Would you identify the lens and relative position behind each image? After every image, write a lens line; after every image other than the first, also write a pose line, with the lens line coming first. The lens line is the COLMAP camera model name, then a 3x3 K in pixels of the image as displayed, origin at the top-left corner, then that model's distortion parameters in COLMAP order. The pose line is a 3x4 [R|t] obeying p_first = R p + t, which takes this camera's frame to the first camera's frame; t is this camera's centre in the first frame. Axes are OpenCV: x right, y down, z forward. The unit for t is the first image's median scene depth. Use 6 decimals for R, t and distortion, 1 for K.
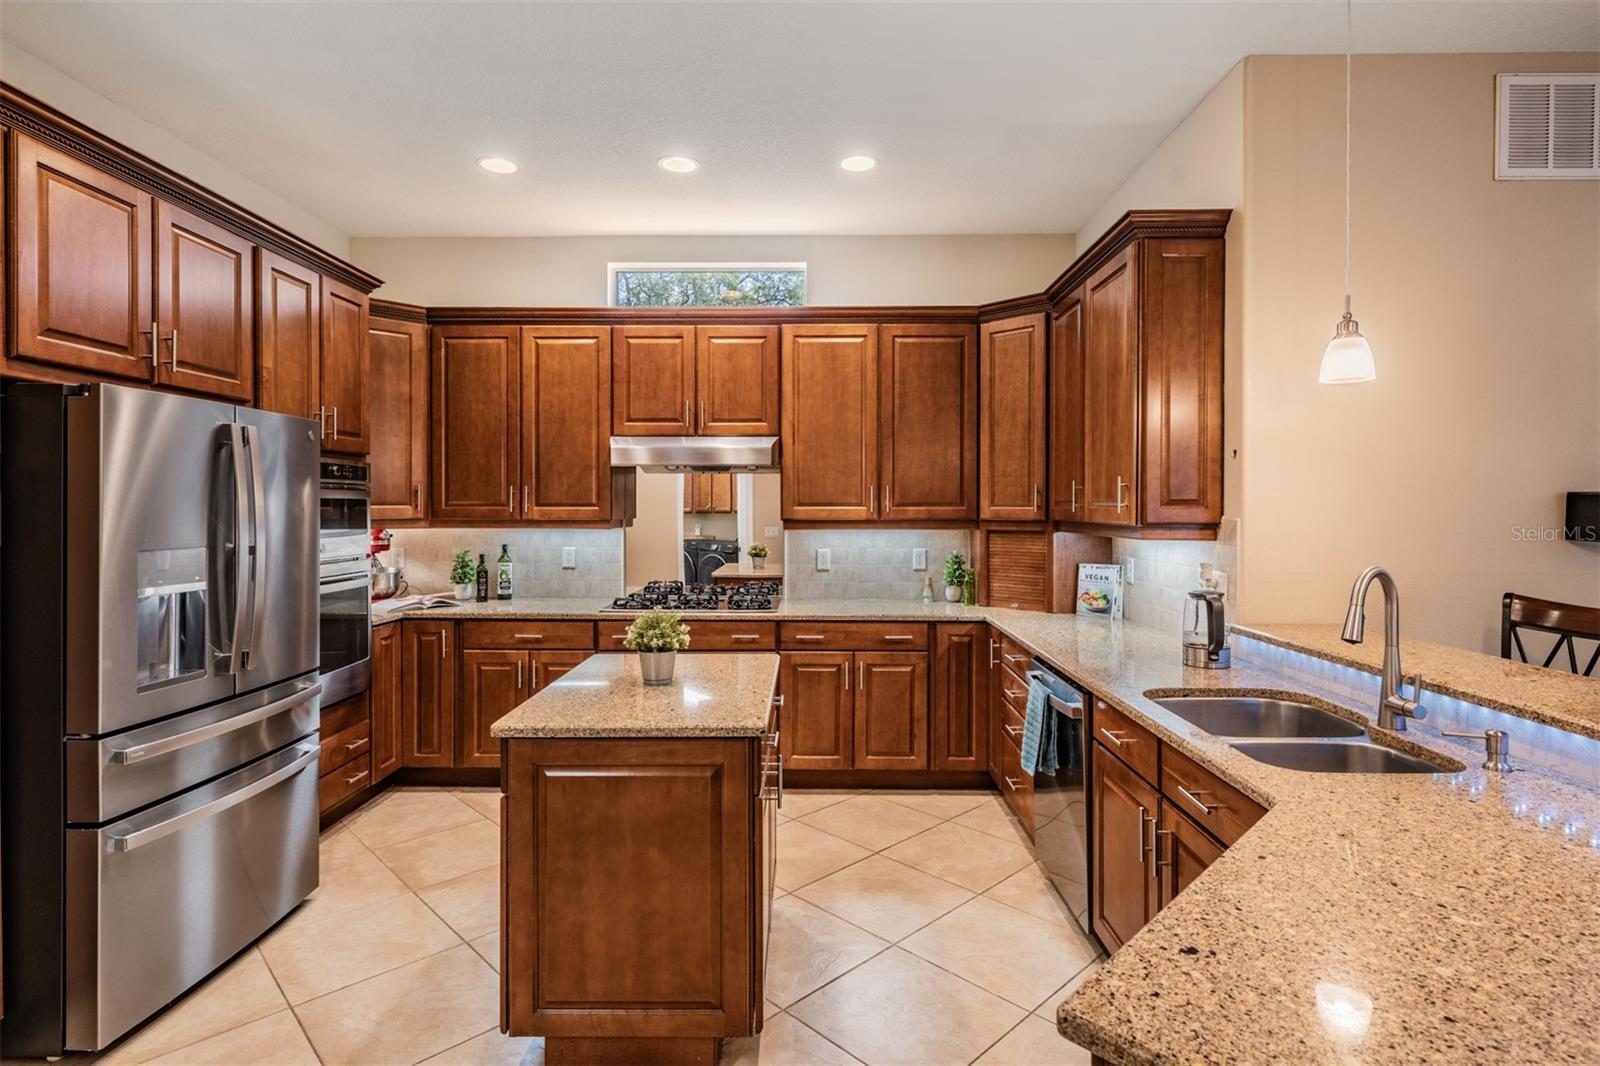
lens RADIAL K [[813.3, 0, 805.0], [0, 813.3, 511.6], [0, 0, 1]] dist [0.000778, -0.001289]
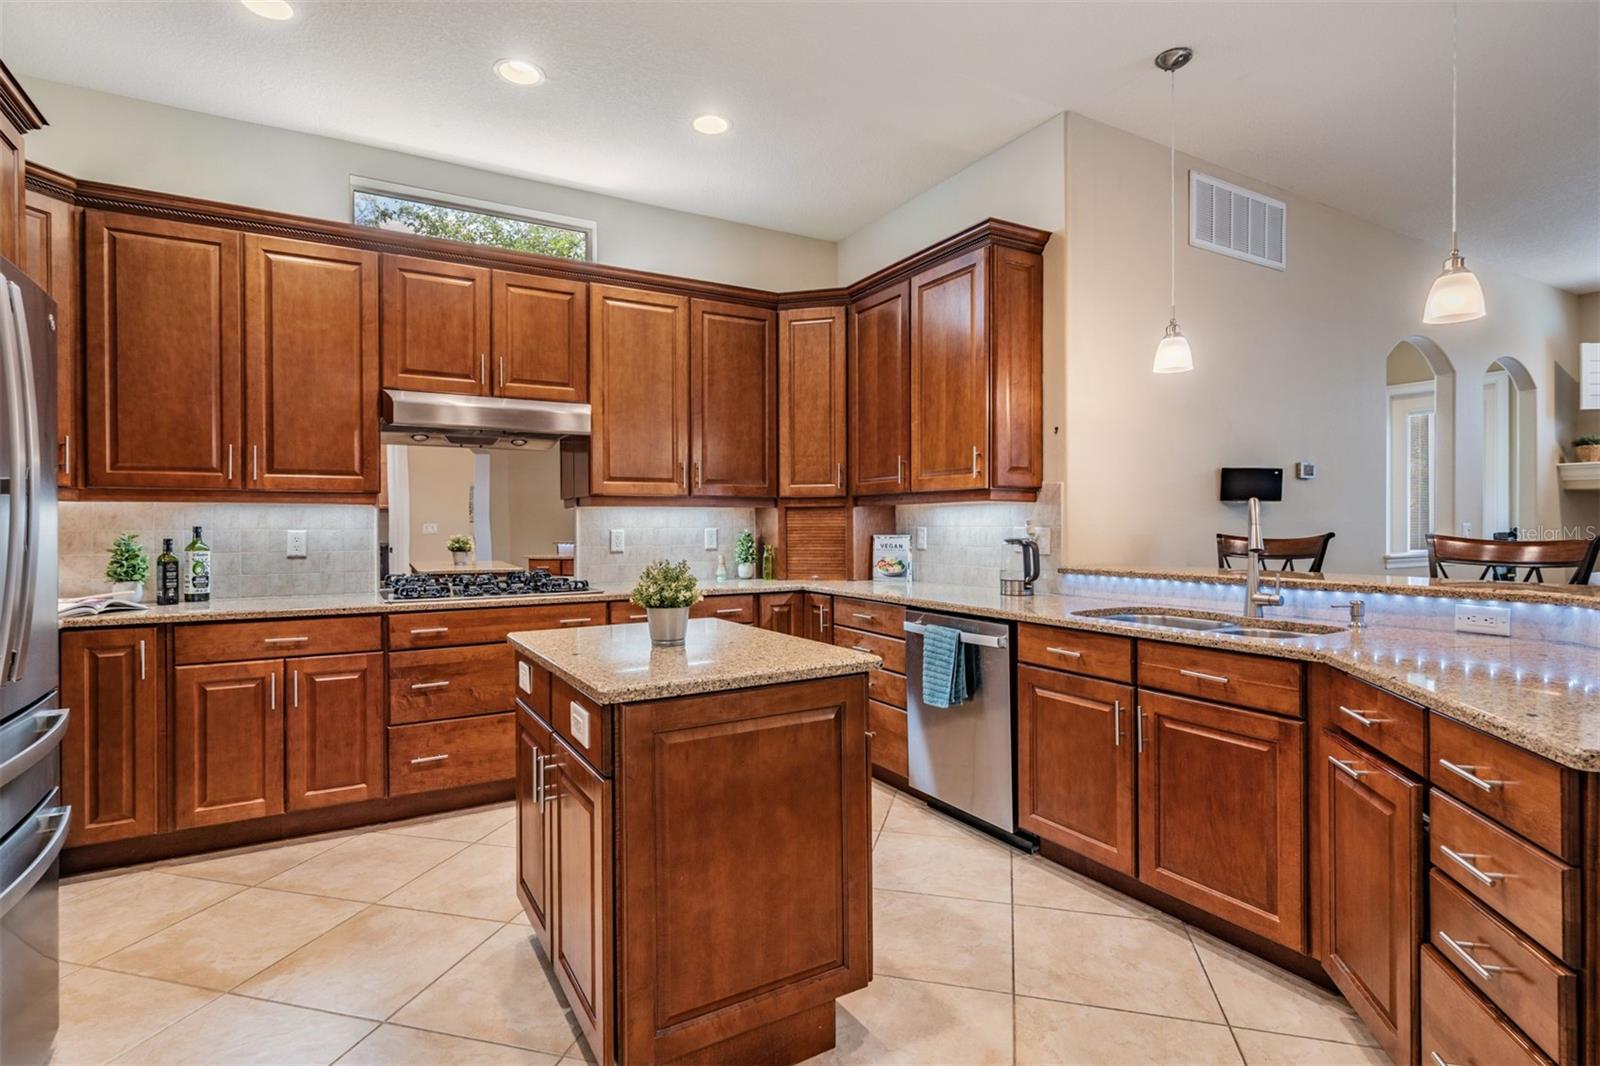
lens RADIAL K [[788.3, 0, 801.2], [0, 788.3, 527.6], [0, 0, 1]] dist [0.001548, -0.000367]
pose [[0.858739, -0.007734, 0.512354, -0.282960], [0.009227, 0.999957, -0.000371, 0.049707], [-0.512330, 0.005046, 0.858774, 0.112624]]
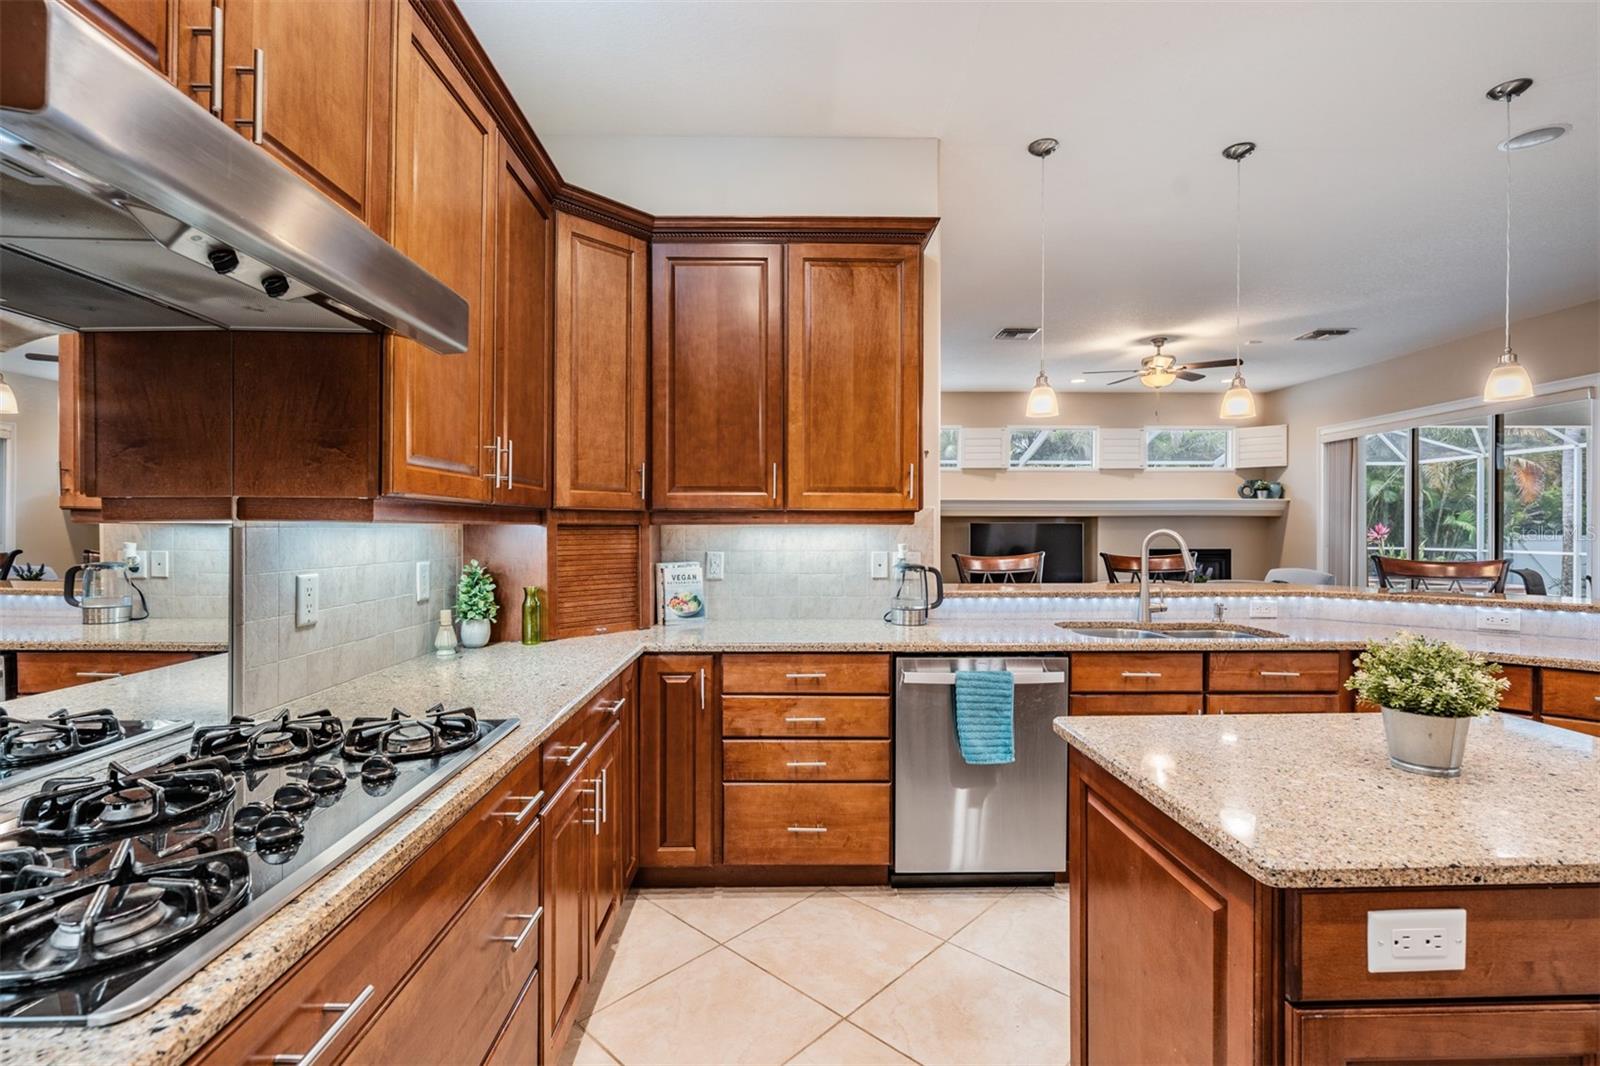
lens RADIAL K [[719.6, 0, 795.8], [0, 719.6, 528.3], [0, 0, 1]] dist [-0.000609, -0.000616]
pose [[-0.033789, 0.000752, 0.999429, -0.370448], [0.006355, 0.999980, -0.000537, 0.027374], [-0.999409, 0.006333, -0.033793, 0.827094]]
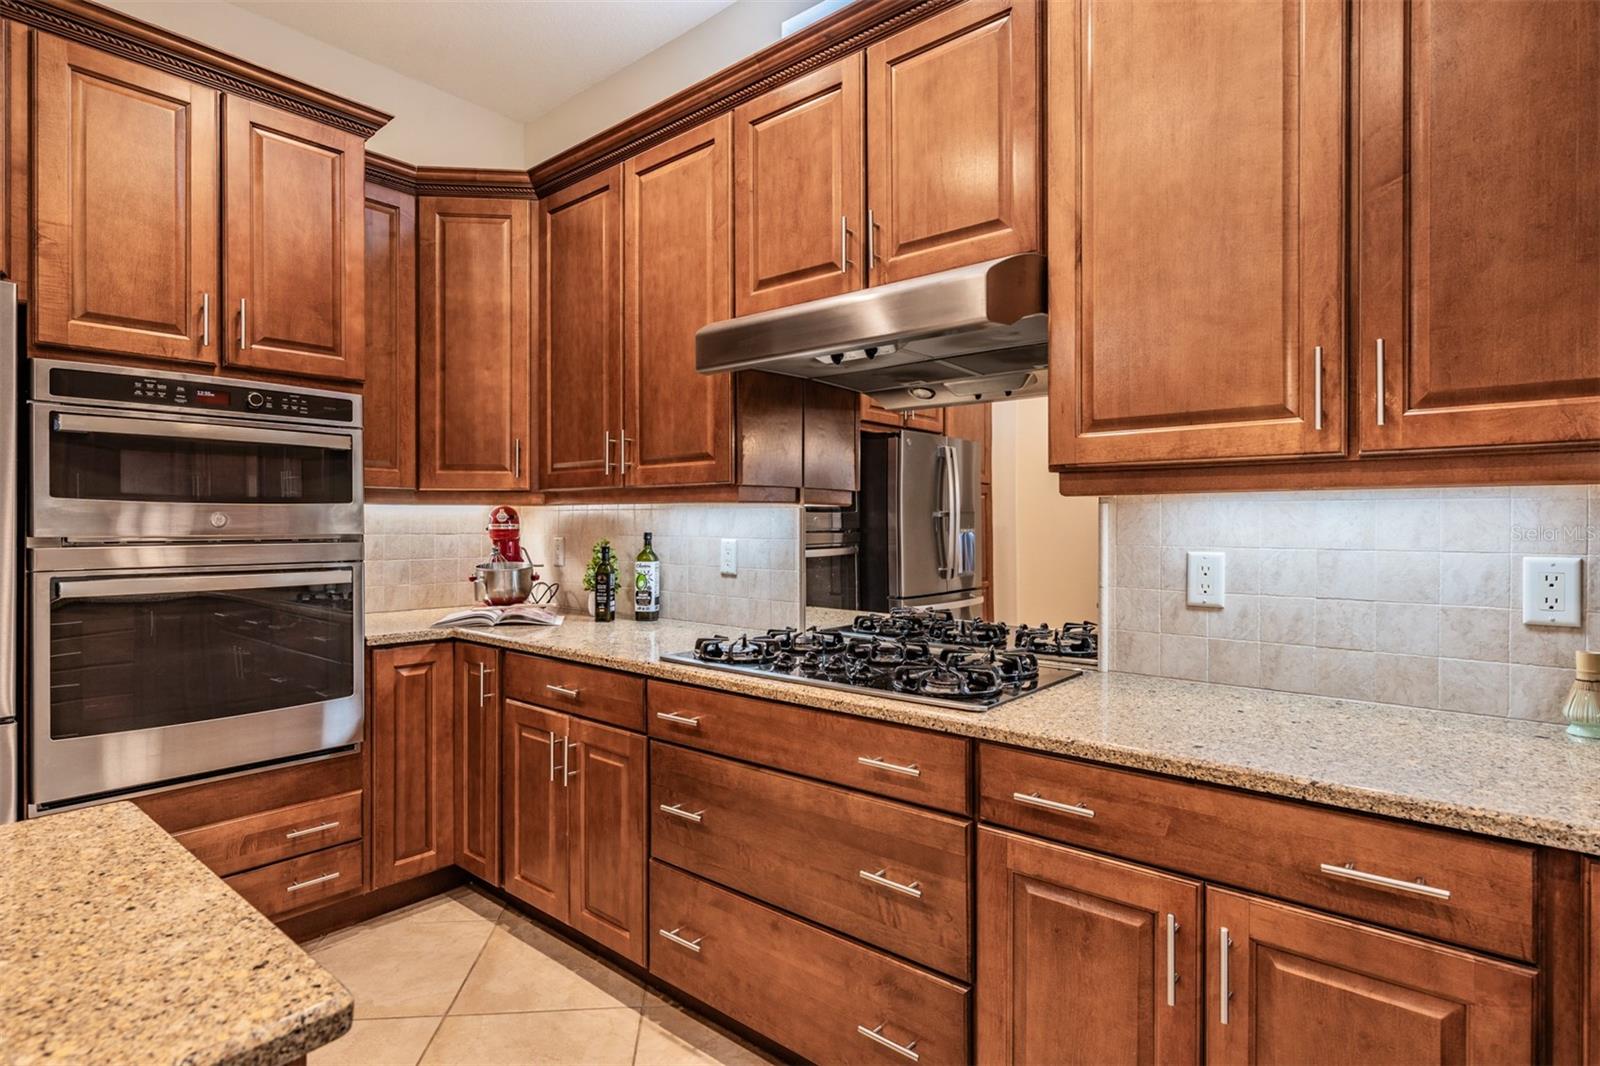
lens RADIAL K [[815.0, 0, 793.6], [0, 815.0, 525.6], [0, 0, 1]] dist [0.004168, -0.000370]
pose [[0.768043, 0.001485, -0.640396, 0.127799], [-0.005272, 0.999978, -0.004003, 0.039402], [0.640376, 0.006451, 0.768034, 0.627566]]
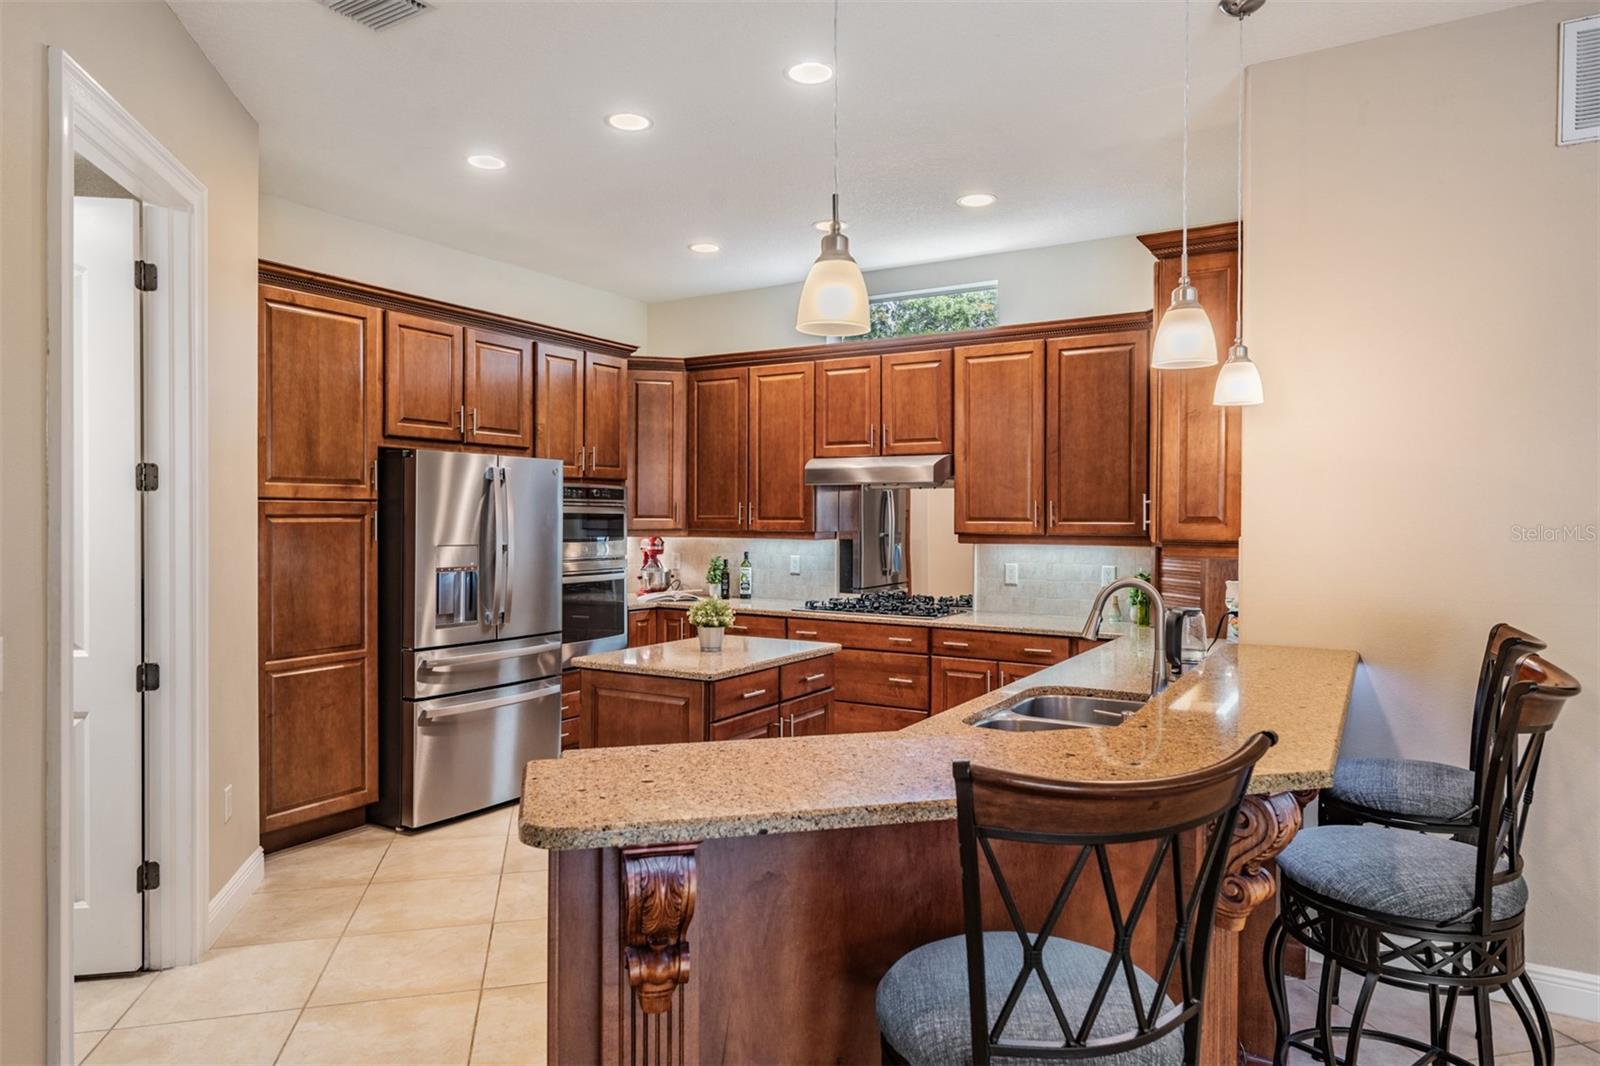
lens RADIAL K [[990.4, 0, 795.4], [0, 990.4, 524.0], [0, 0, 1]] dist [0.000467, -0.001134]
pose [[0.856862, 0.007404, -0.515492, 0.456931], [-0.007259, 0.999971, 0.002296, -0.003712], [0.515494, 0.001774, 0.856891, -0.201644]]
